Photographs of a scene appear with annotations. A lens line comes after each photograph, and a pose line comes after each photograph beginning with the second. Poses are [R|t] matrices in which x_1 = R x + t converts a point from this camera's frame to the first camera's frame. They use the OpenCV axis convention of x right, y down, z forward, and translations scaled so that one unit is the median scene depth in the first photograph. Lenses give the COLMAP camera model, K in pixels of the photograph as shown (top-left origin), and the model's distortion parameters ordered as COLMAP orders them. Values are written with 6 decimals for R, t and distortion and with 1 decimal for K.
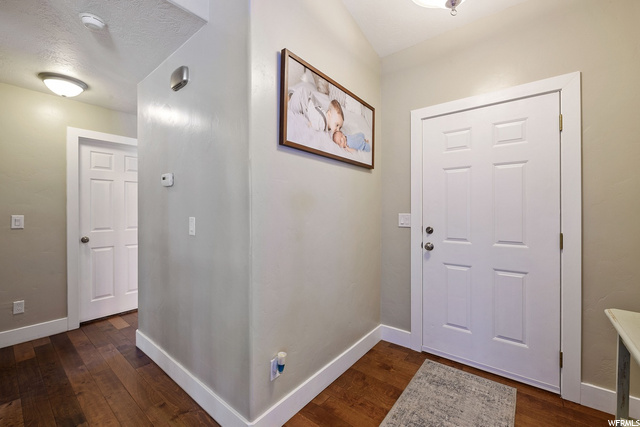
lens RADIAL K [[264.0, 0, 320.0], [0, 264.0, 213.5], [0, 0, 1]] dist [-0.000844, -0.000422]
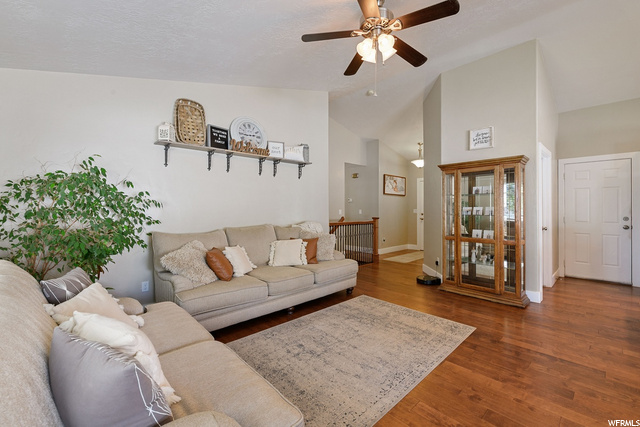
lens RADIAL K [[264.0, 0, 320.0], [0, 264.0, 213.5], [0, 0, 1]] dist [-0.000844, -0.000422]
pose [[0.988887, -0.003467, -0.148632, -0.487464], [0.003384, 0.999994, -0.000808, 0.076241], [0.148634, 0.000296, 0.988892, -3.237542]]
